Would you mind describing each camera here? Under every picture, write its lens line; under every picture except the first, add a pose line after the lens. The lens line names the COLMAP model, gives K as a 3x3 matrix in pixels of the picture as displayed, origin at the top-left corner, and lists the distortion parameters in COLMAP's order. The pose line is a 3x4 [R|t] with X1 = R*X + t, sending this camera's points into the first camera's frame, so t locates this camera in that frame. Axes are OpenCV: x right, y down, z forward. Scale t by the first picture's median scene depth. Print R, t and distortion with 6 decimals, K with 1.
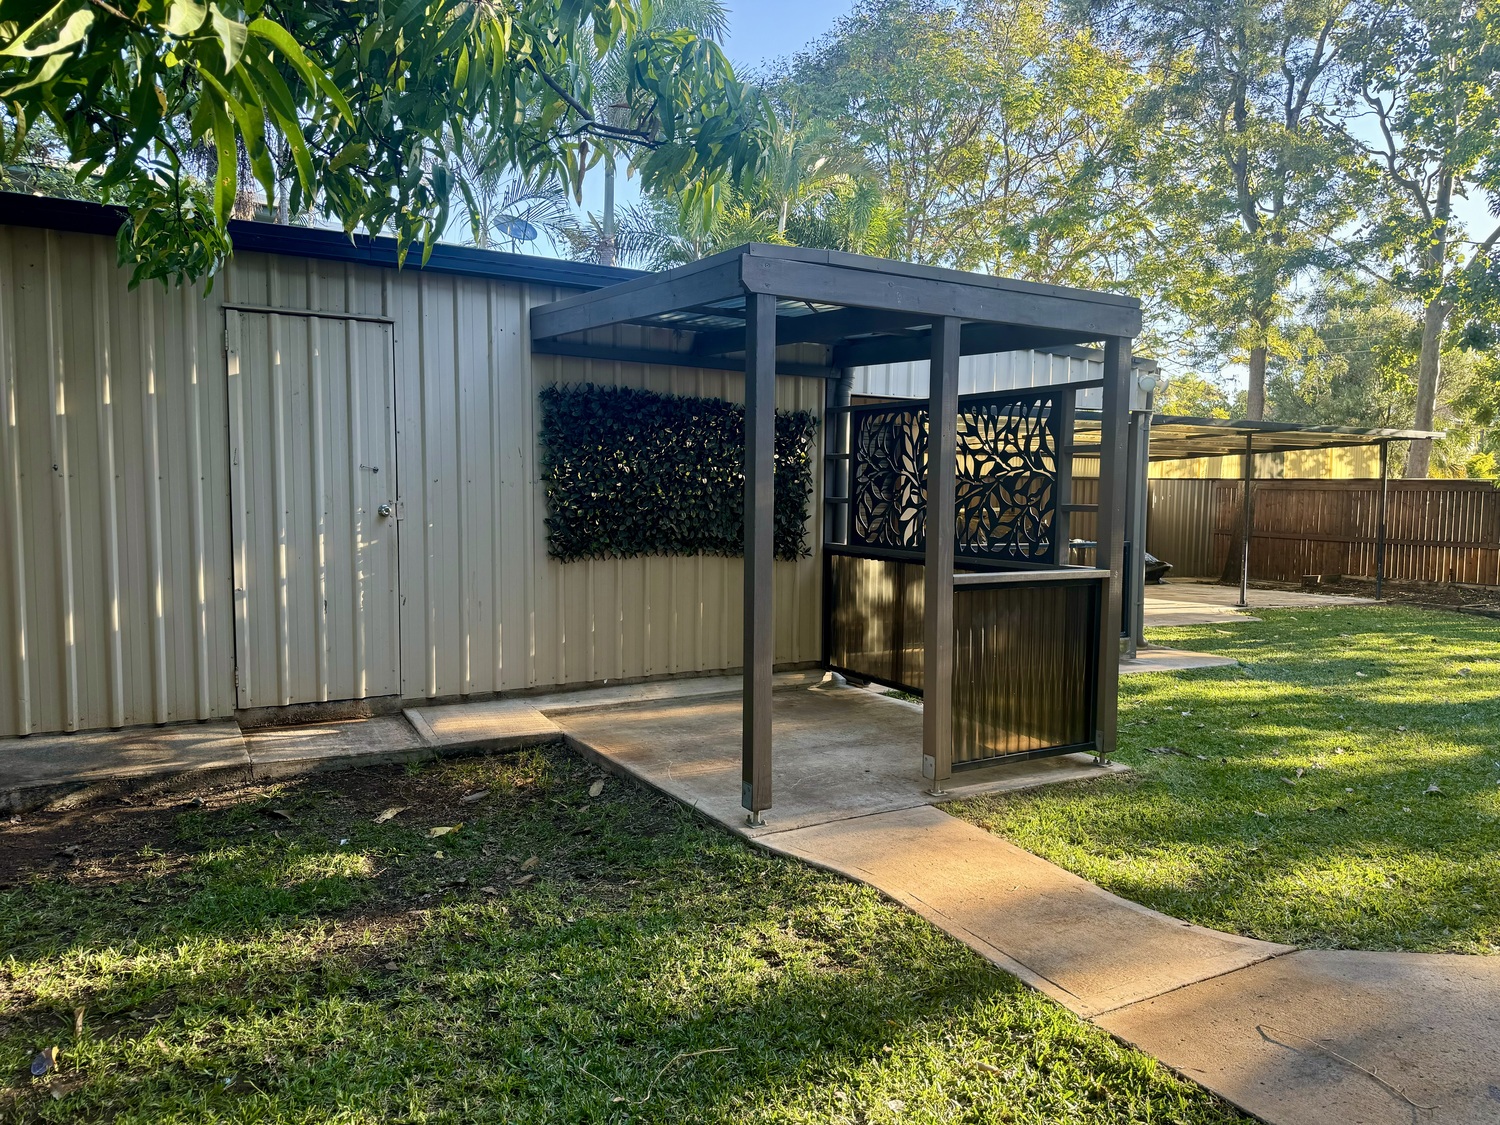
lens RADIAL K [[1076.2, 0, 751.6], [0, 1076.2, 551.4], [0, 0, 1]] dist [0.072737, -0.078008]
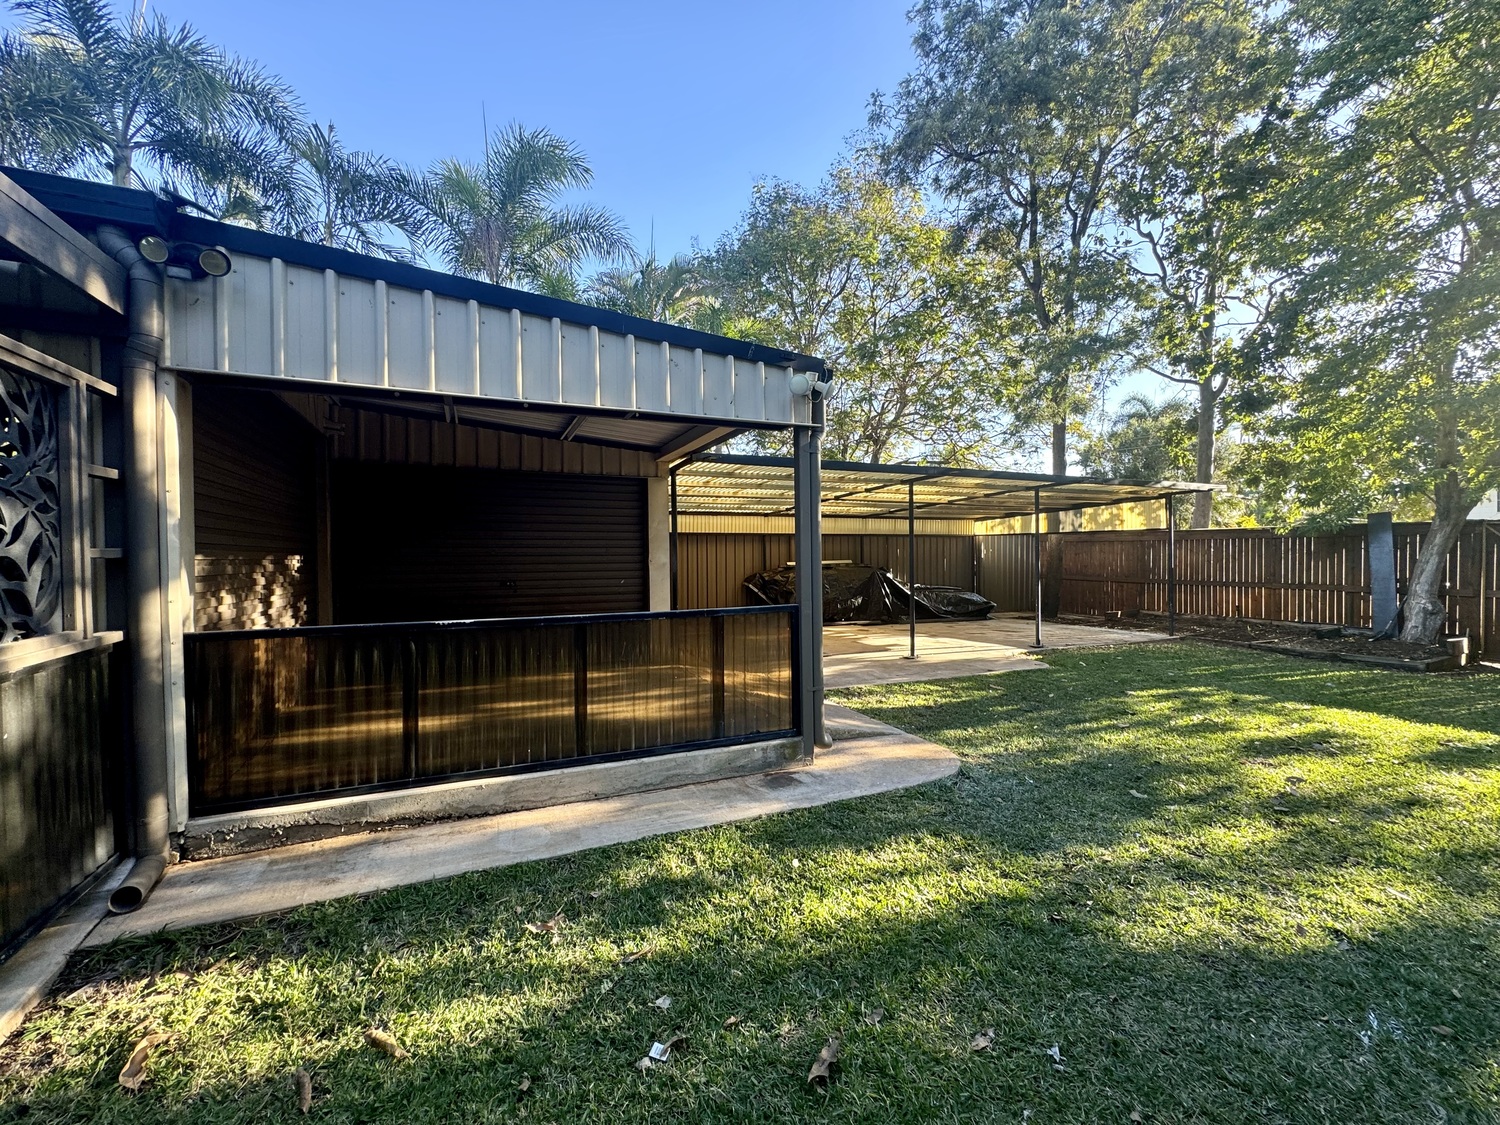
lens RADIAL K [[608.4, 0, 743.3], [0, 608.4, 550.9], [0, 0, 1]] dist [-0.002171, -0.000069]
pose [[0.995038, -0.018230, -0.097813, 0.195240], [0.012016, 0.997893, -0.063751, -0.007306], [0.098769, 0.062259, 0.993161, 0.326403]]
